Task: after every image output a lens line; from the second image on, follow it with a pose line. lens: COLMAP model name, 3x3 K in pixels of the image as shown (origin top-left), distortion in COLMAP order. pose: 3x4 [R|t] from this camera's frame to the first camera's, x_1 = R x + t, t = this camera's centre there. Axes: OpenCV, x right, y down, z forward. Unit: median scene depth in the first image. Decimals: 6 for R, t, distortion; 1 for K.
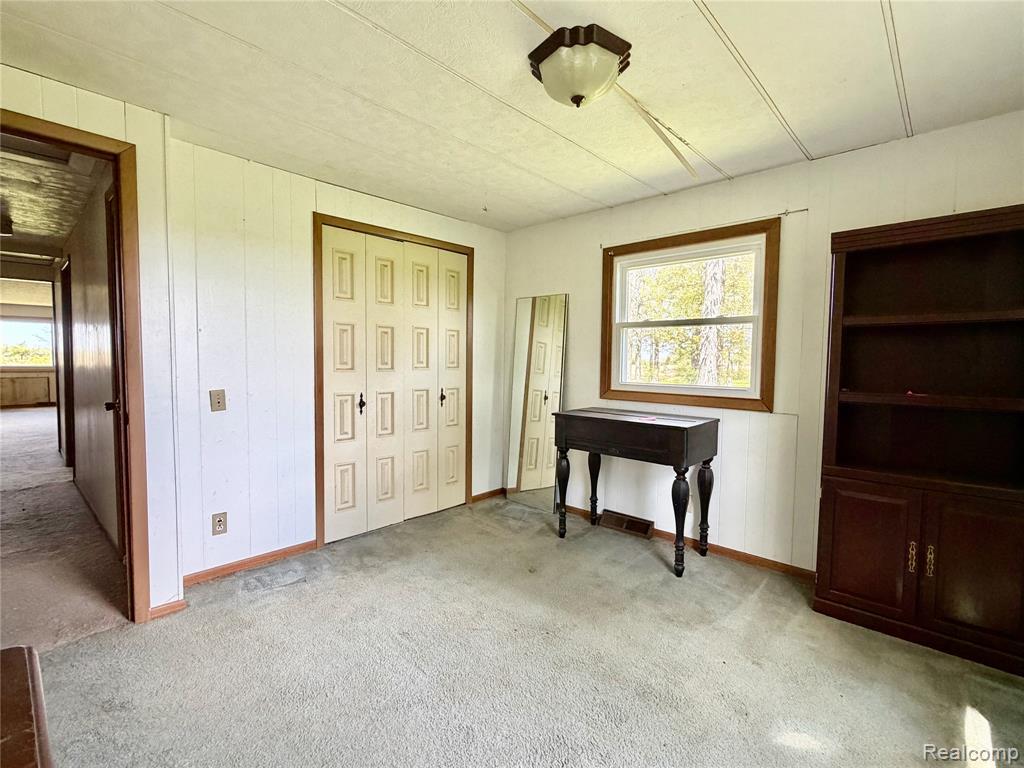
lens RADIAL K [[474.2, 0, 512.0], [0, 474.2, 384.0], [0, 0, 1]] dist [0.000130, -0.000236]
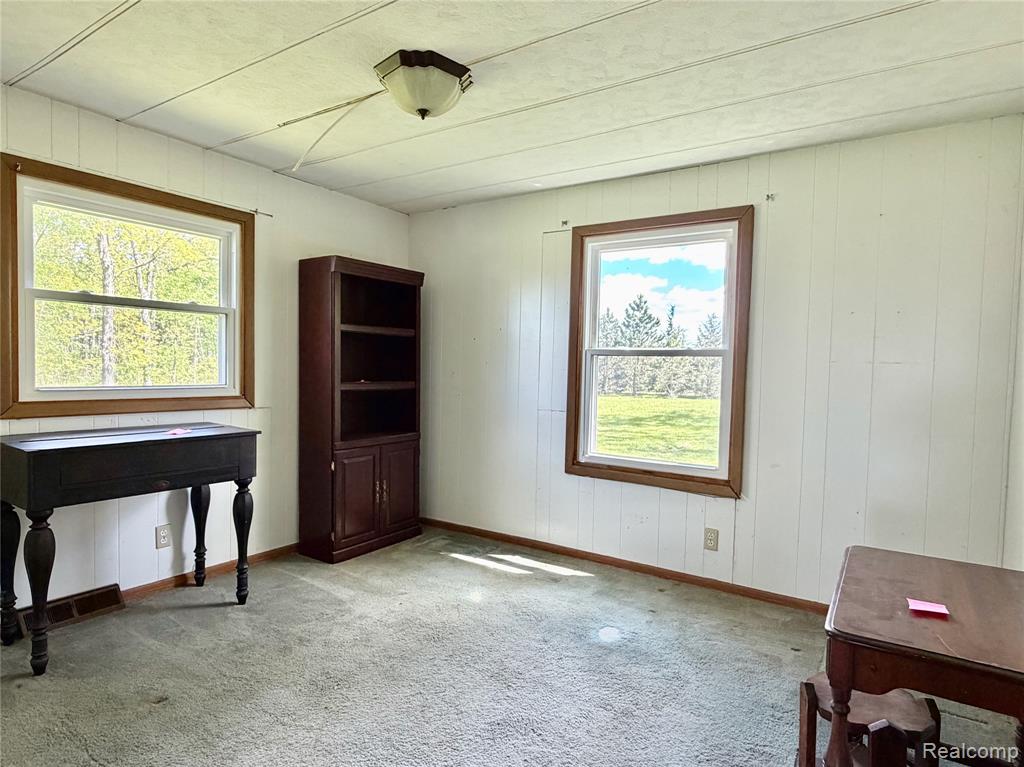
lens RADIAL K [[580.6, 0, 512.0], [0, 580.6, 383.5], [0, 0, 1]] dist [-0.001839, -0.001075]
pose [[-0.165281, -0.046272, 0.985161, -0.743106], [0.025808, 0.998354, 0.051221, -0.039651], [-0.985909, 0.033891, -0.163815, 0.657522]]
